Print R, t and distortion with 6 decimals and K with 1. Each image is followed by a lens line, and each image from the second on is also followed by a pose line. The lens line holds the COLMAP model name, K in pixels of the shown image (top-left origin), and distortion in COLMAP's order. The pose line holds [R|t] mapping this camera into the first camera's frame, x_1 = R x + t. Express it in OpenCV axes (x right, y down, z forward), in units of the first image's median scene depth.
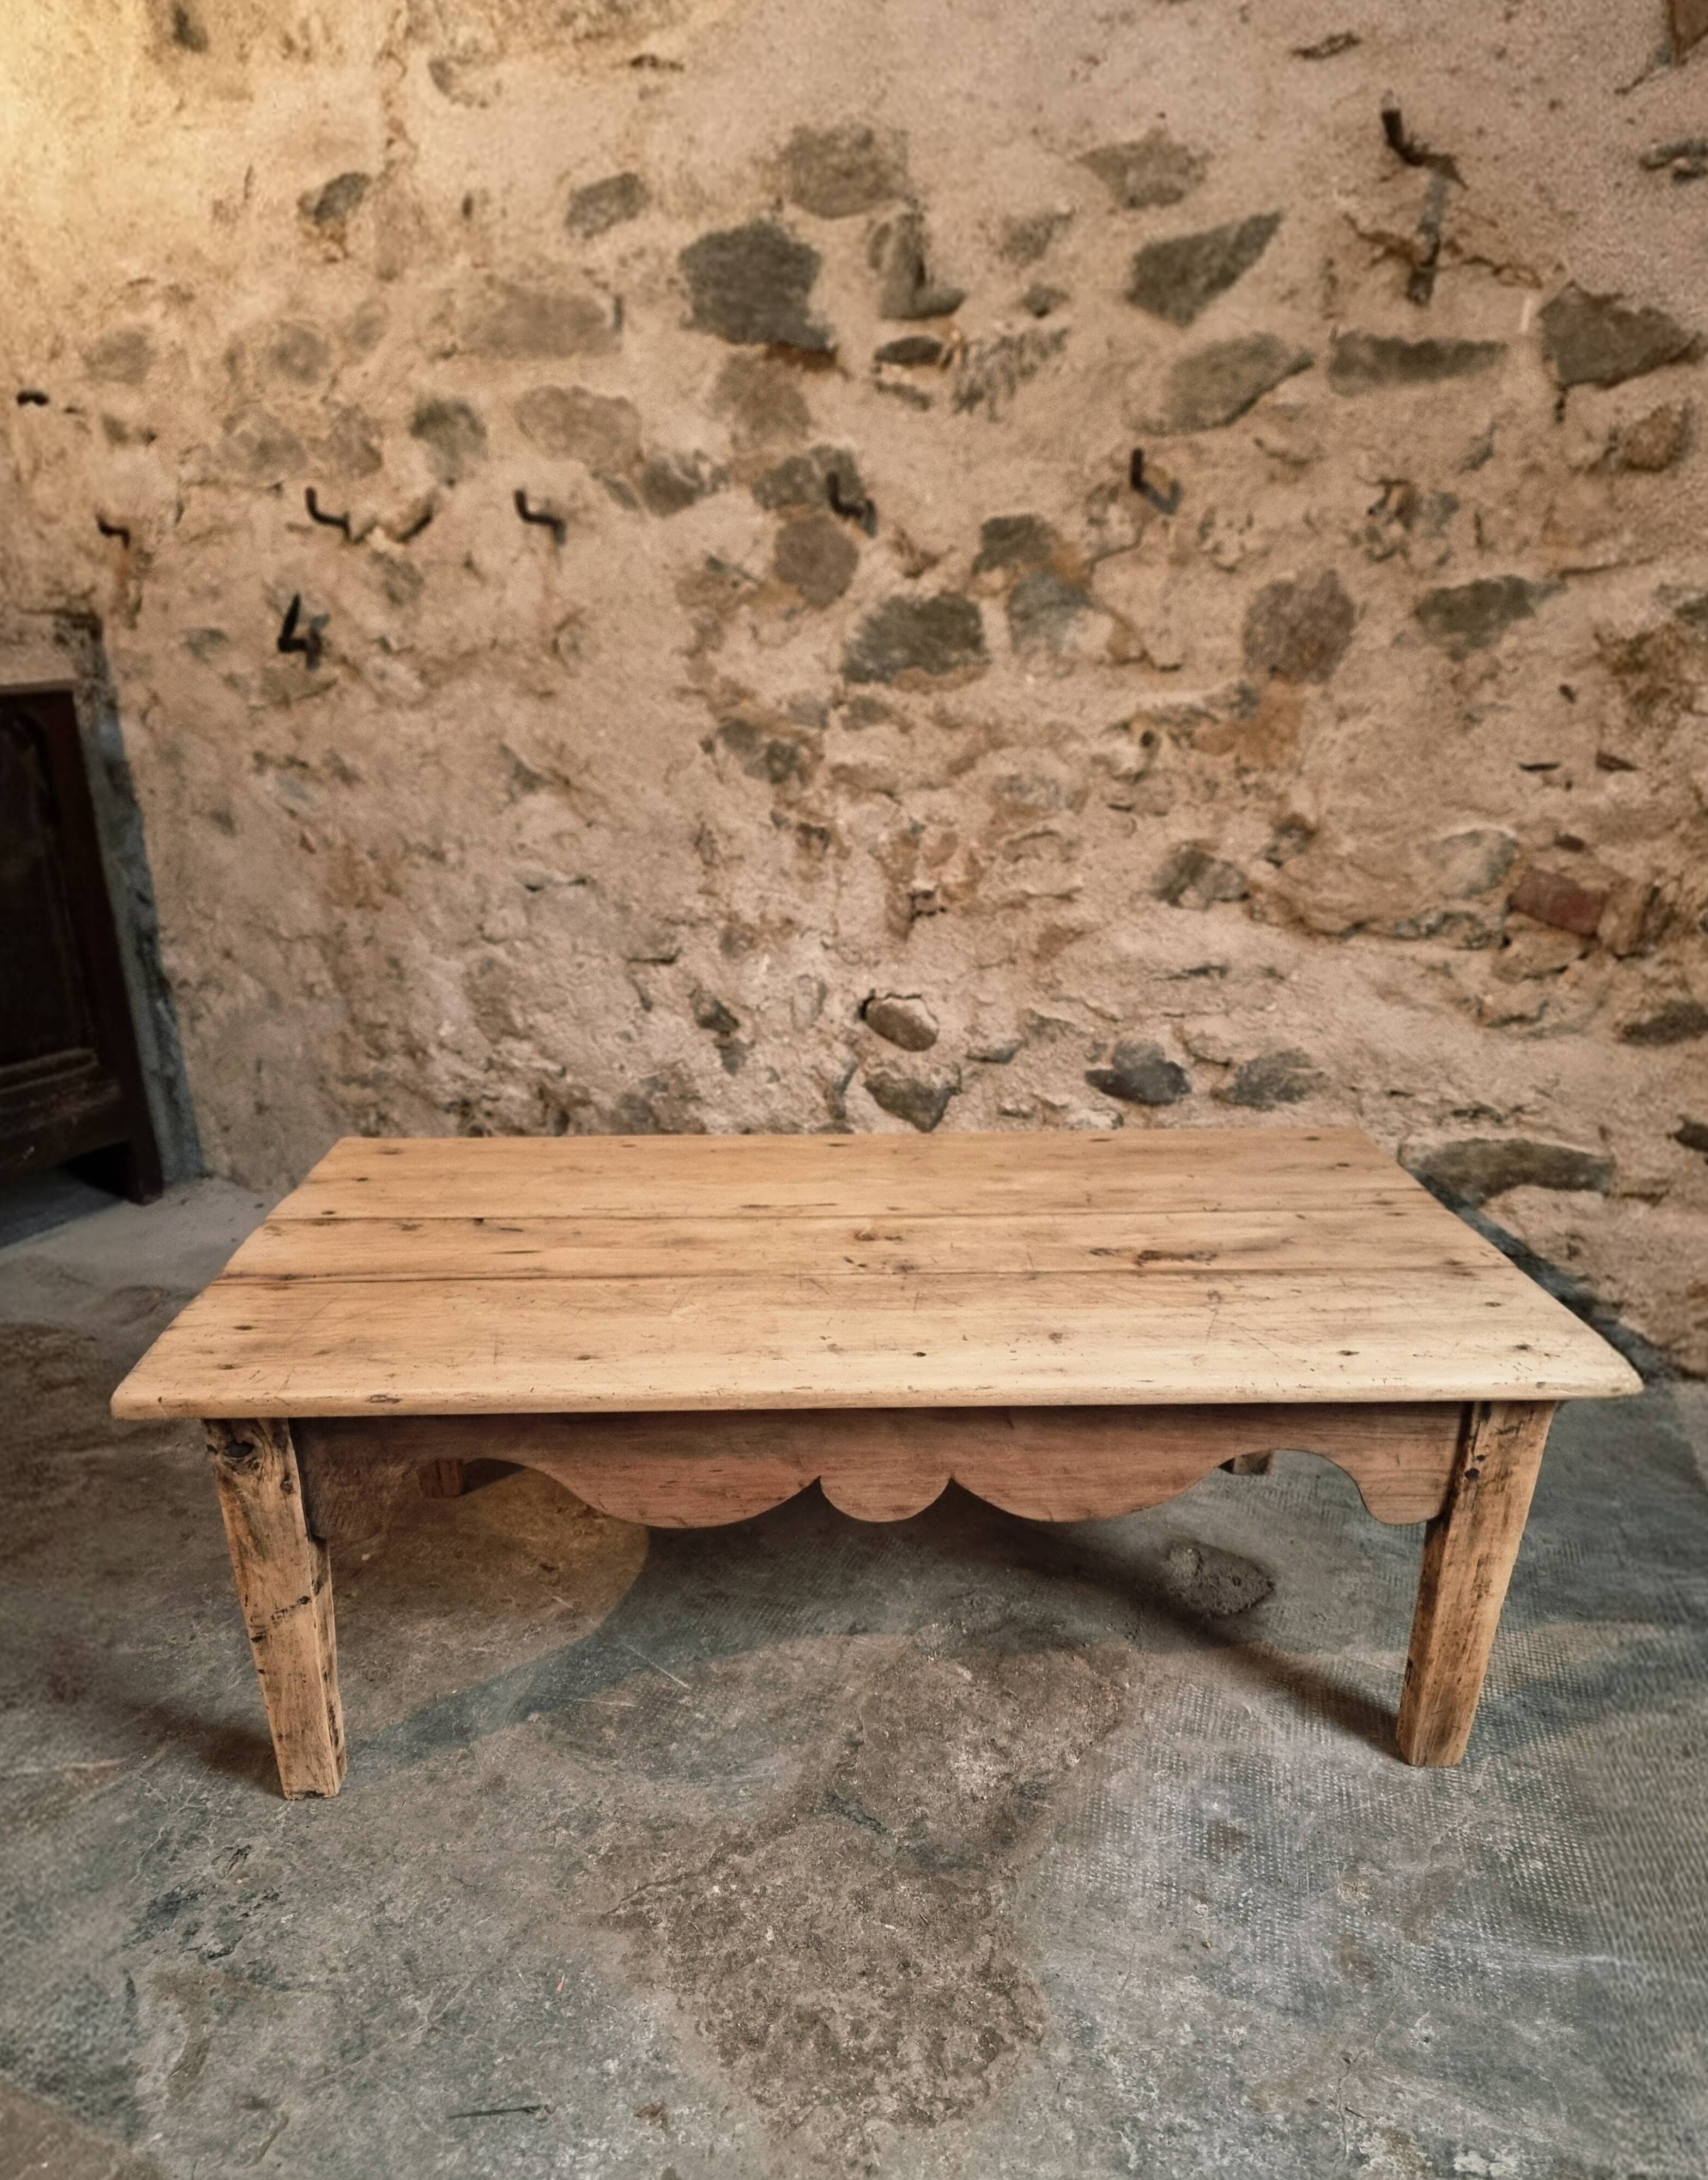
lens RADIAL K [[1480.3, 0, 832.8], [0, 1480.3, 1315.6], [0, 0, 1]] dist [0.070182, -0.070622]
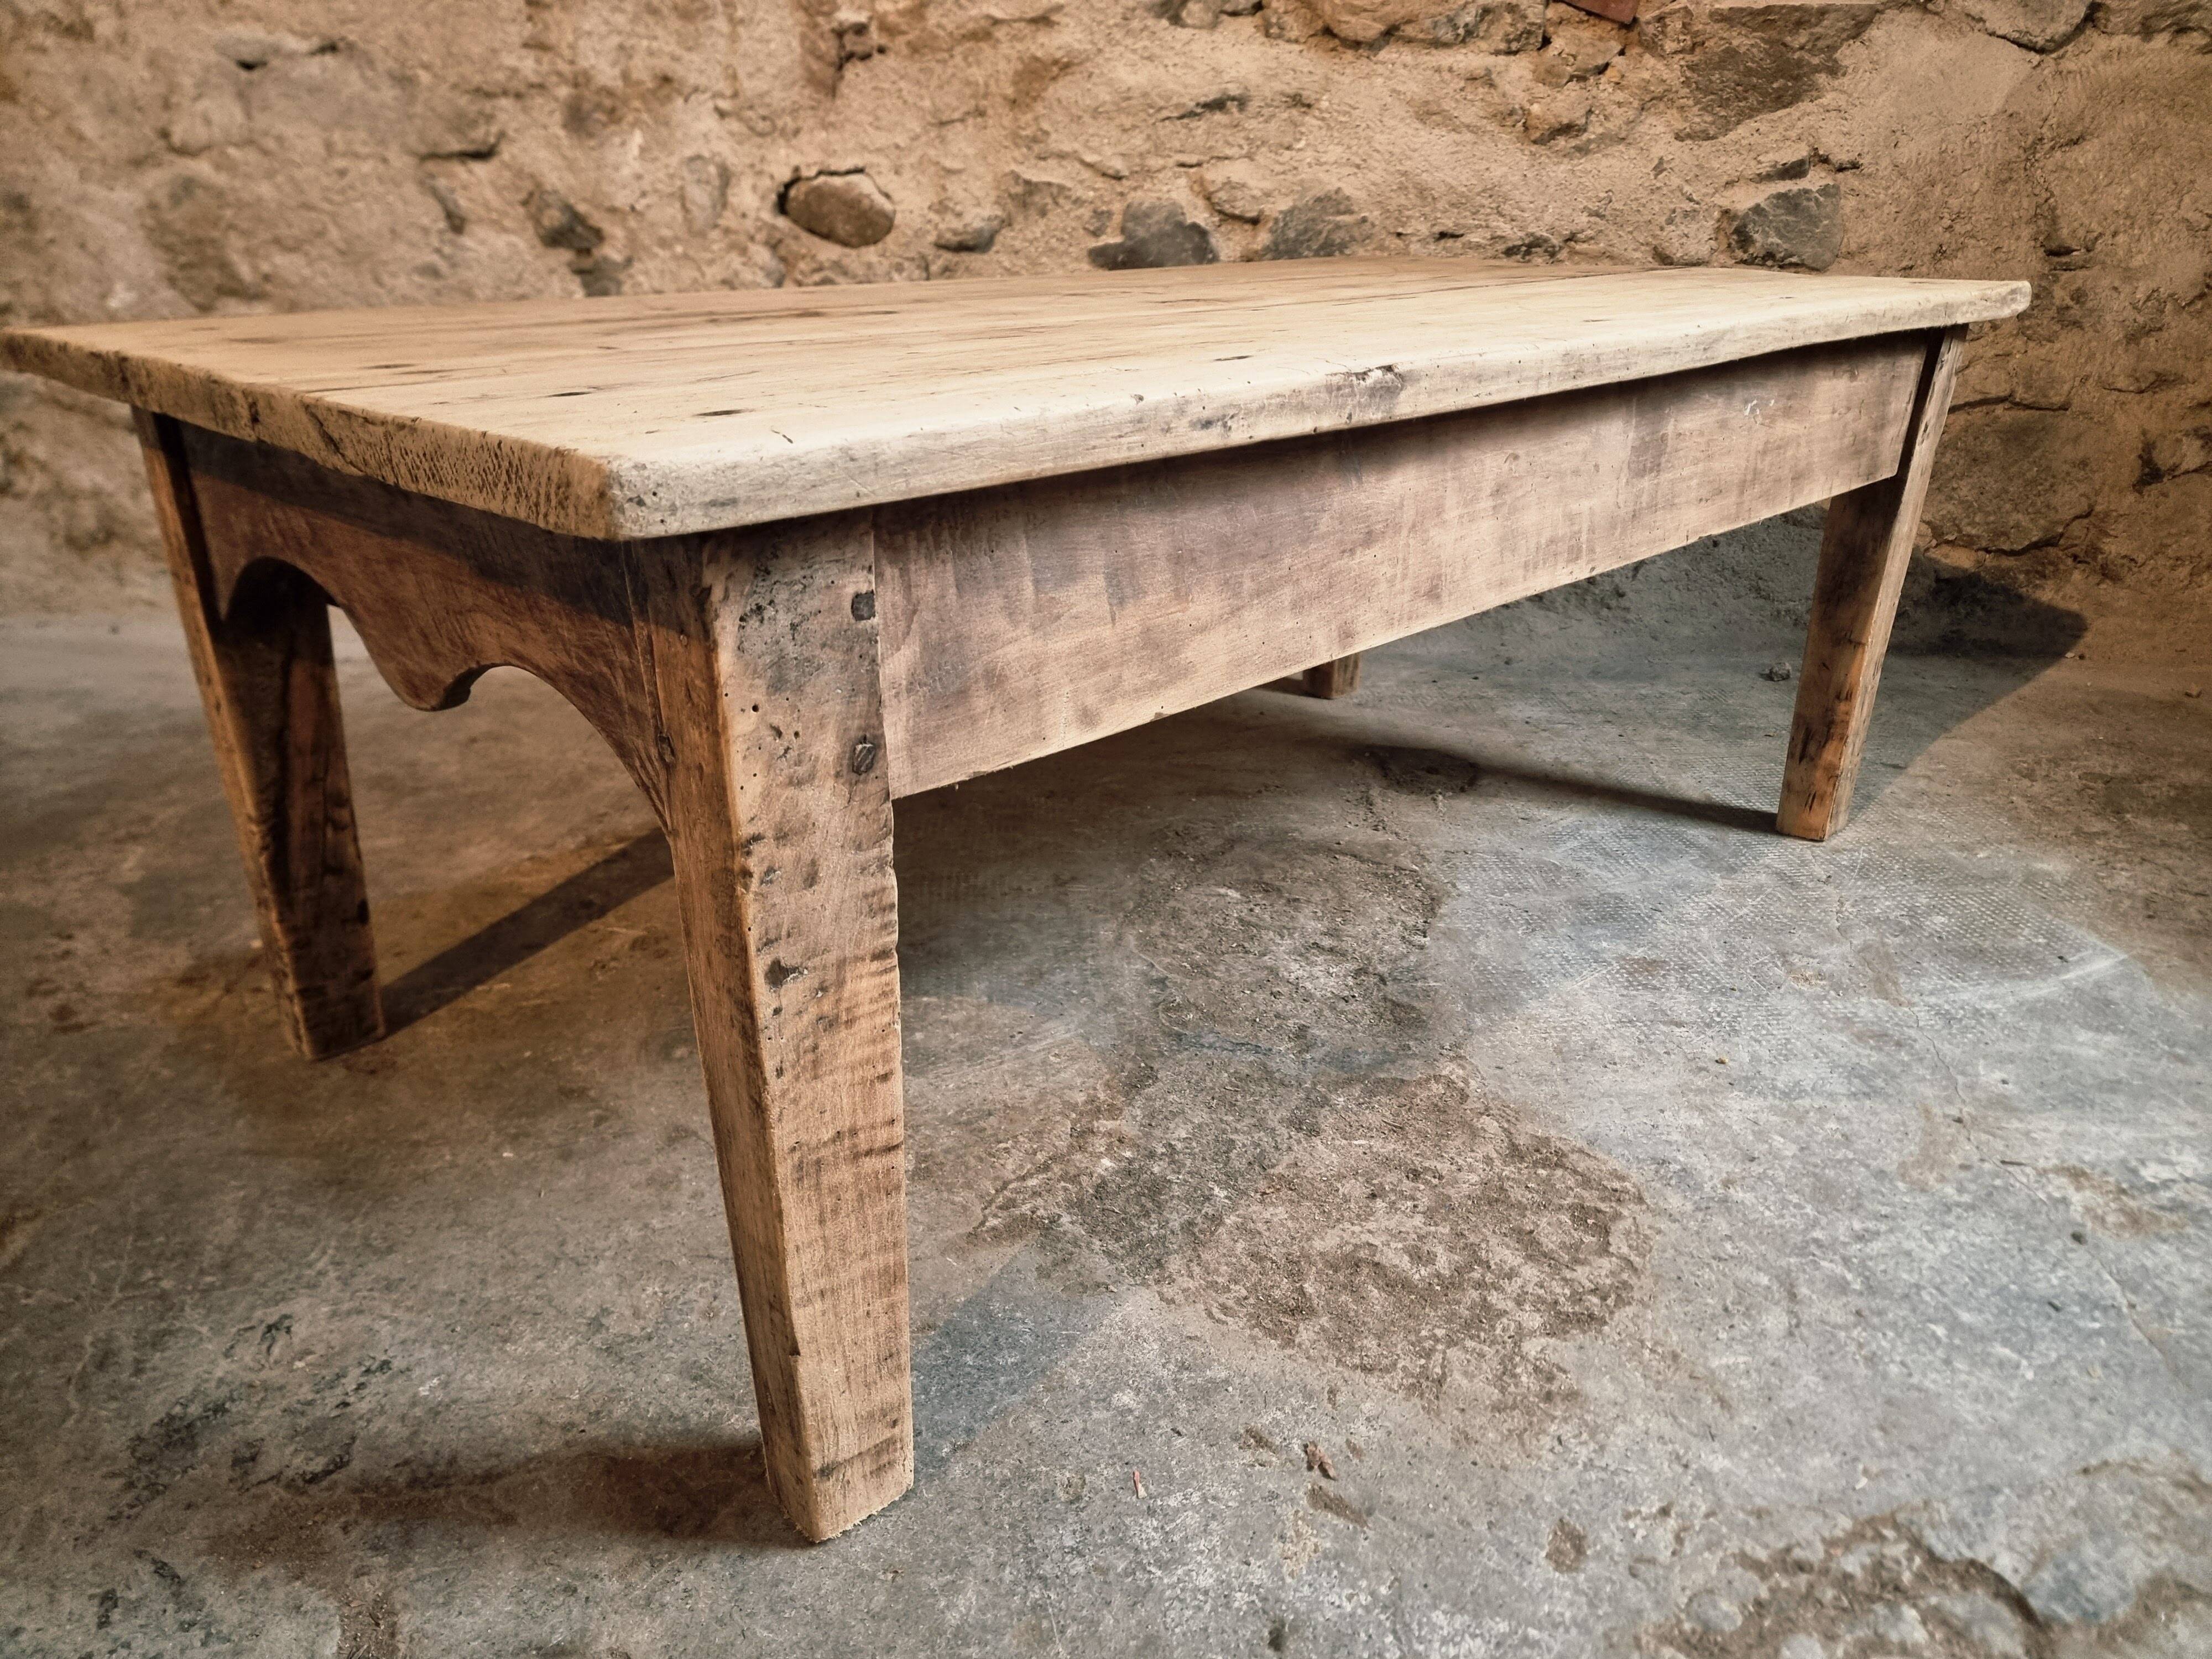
lens RADIAL K [[1553.5, 0, 1105.6], [0, 1553.5, 829.7], [0, 0, 1]] dist [0.059131, -0.057559]
pose [[0.909986, -0.159294, 0.382821, -0.213981], [0.170493, 0.985348, 0.004738, 0.156890], [-0.377966, 0.060957, 0.923811, 0.234502]]
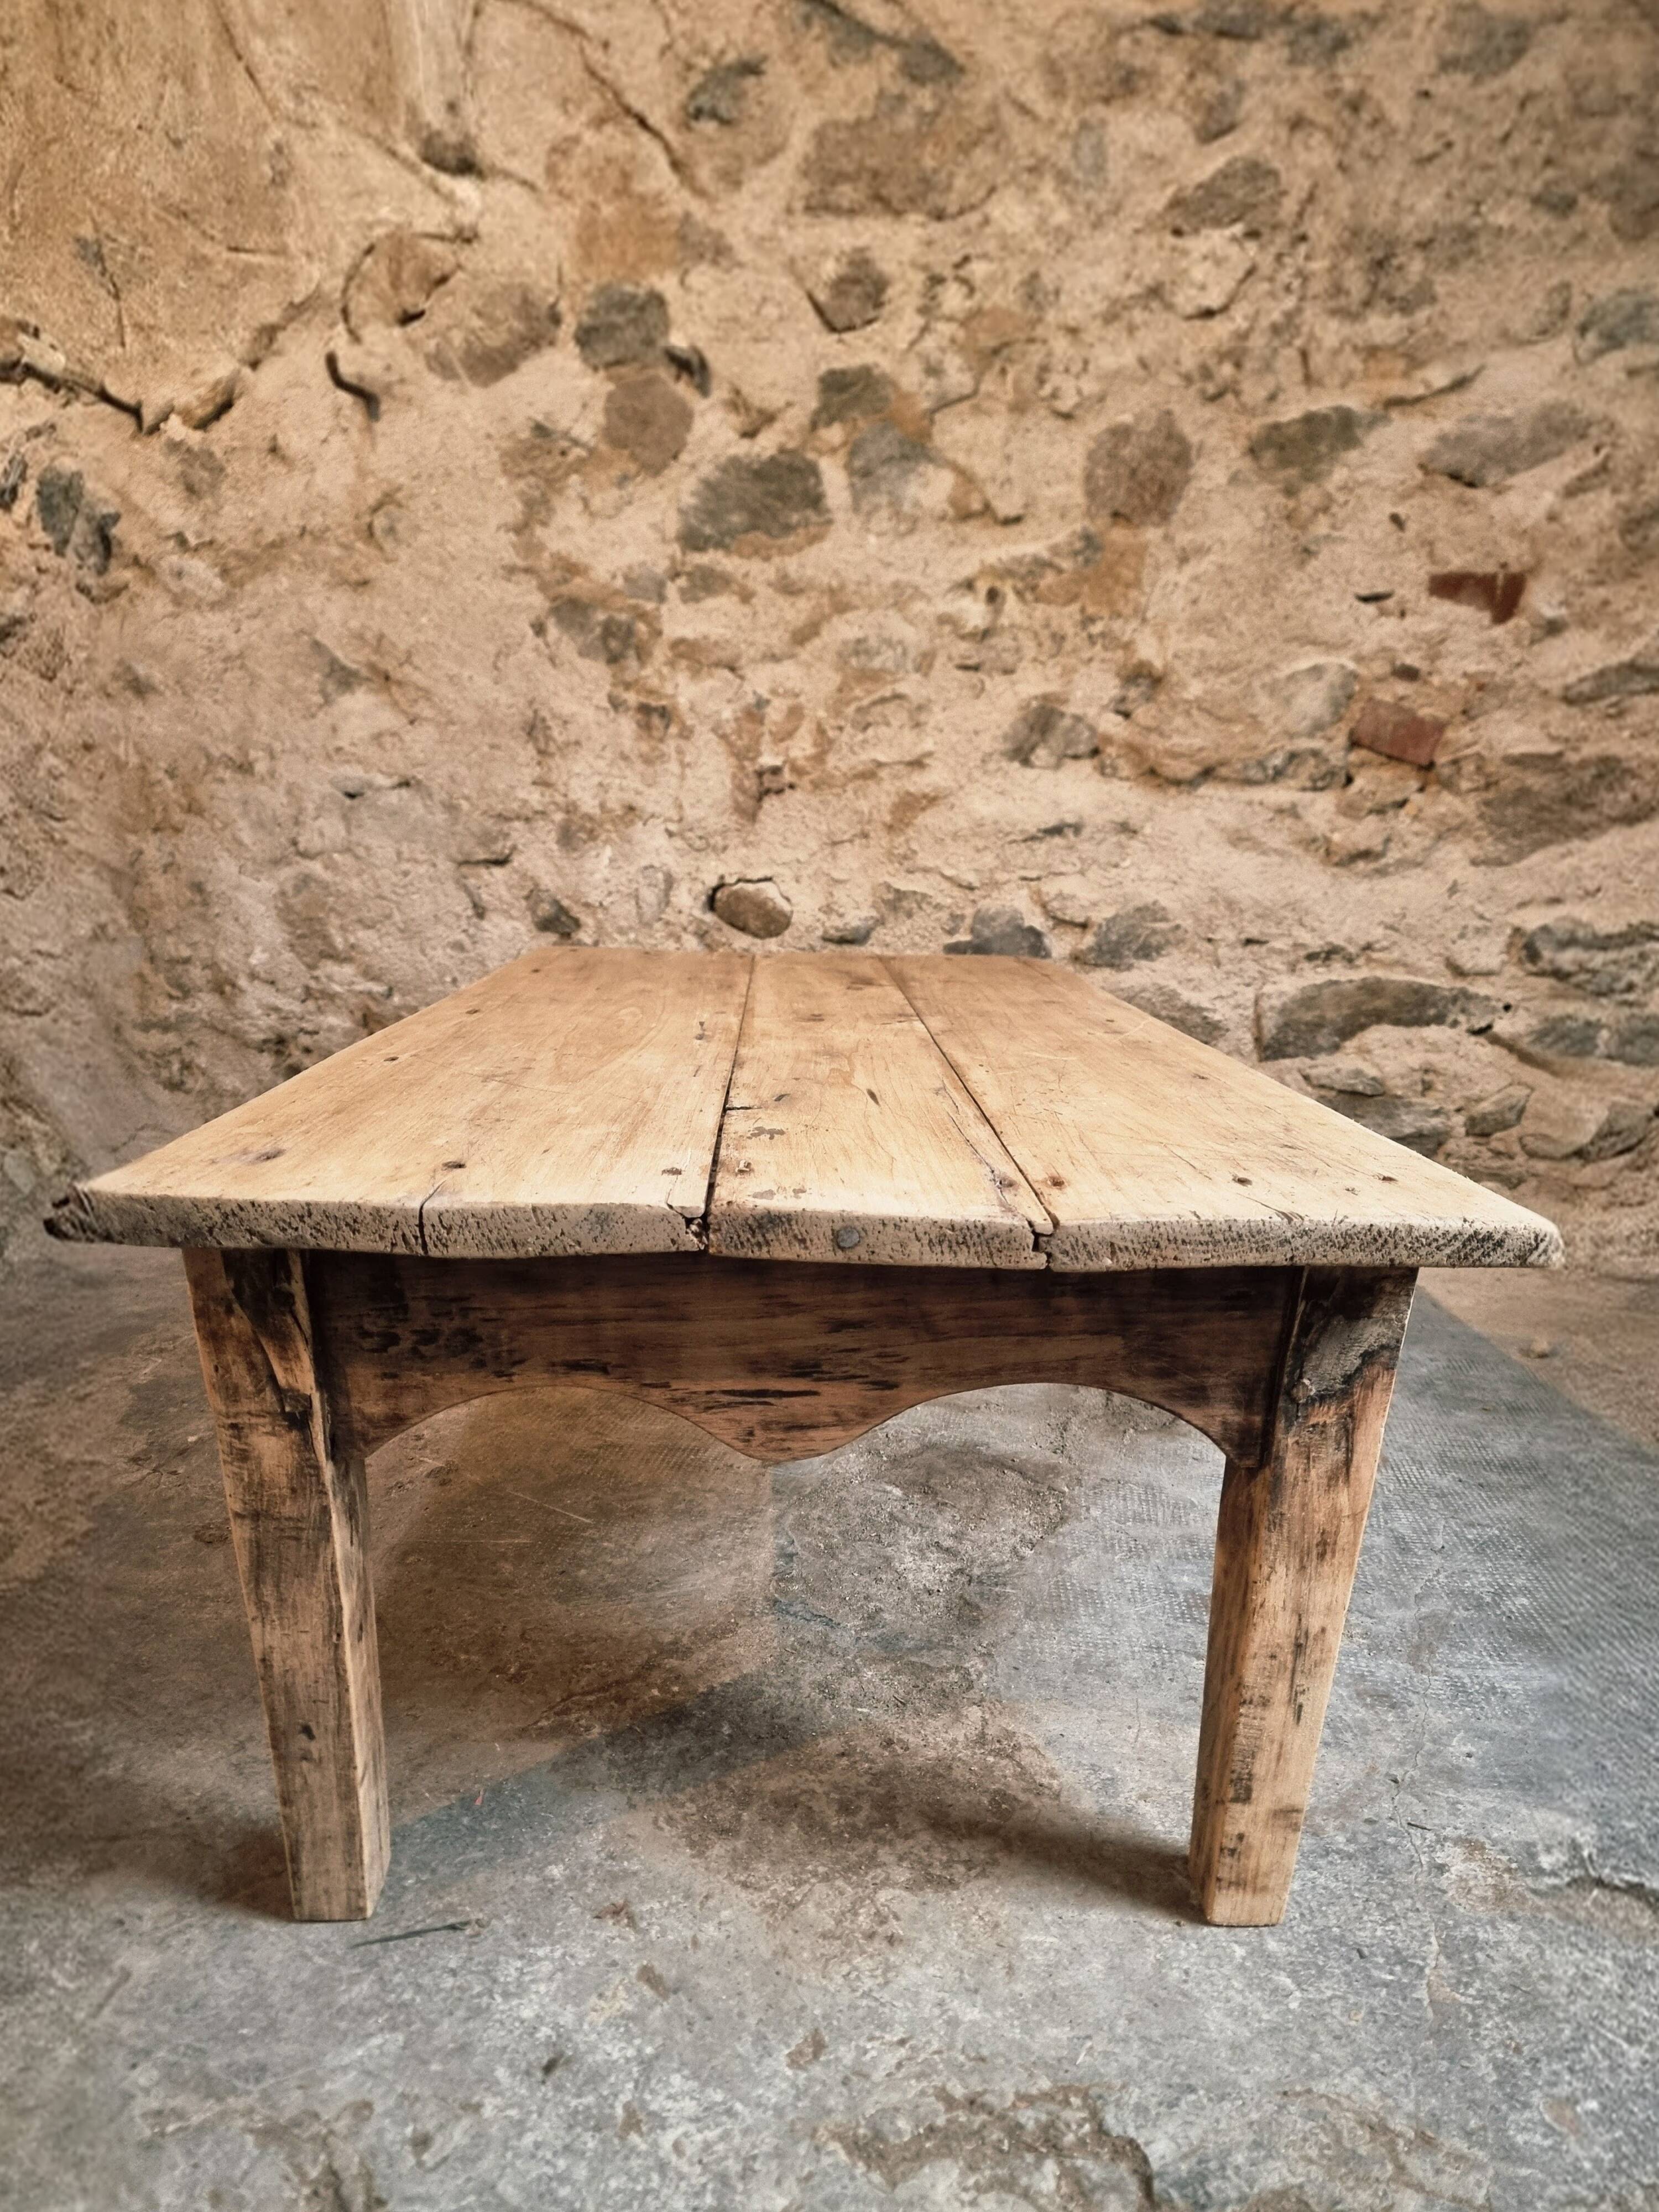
lens RADIAL K [[1377.9, 0, 829.3], [0, 1377.9, 1322.4], [0, 0, 1]] dist [0.055385, -0.047152]
pose [[0.987540, -0.045249, 0.150720, -0.059734], [0.056523, 0.995847, -0.071372, 0.157707], [-0.146865, 0.079002, 0.985997, 0.127685]]
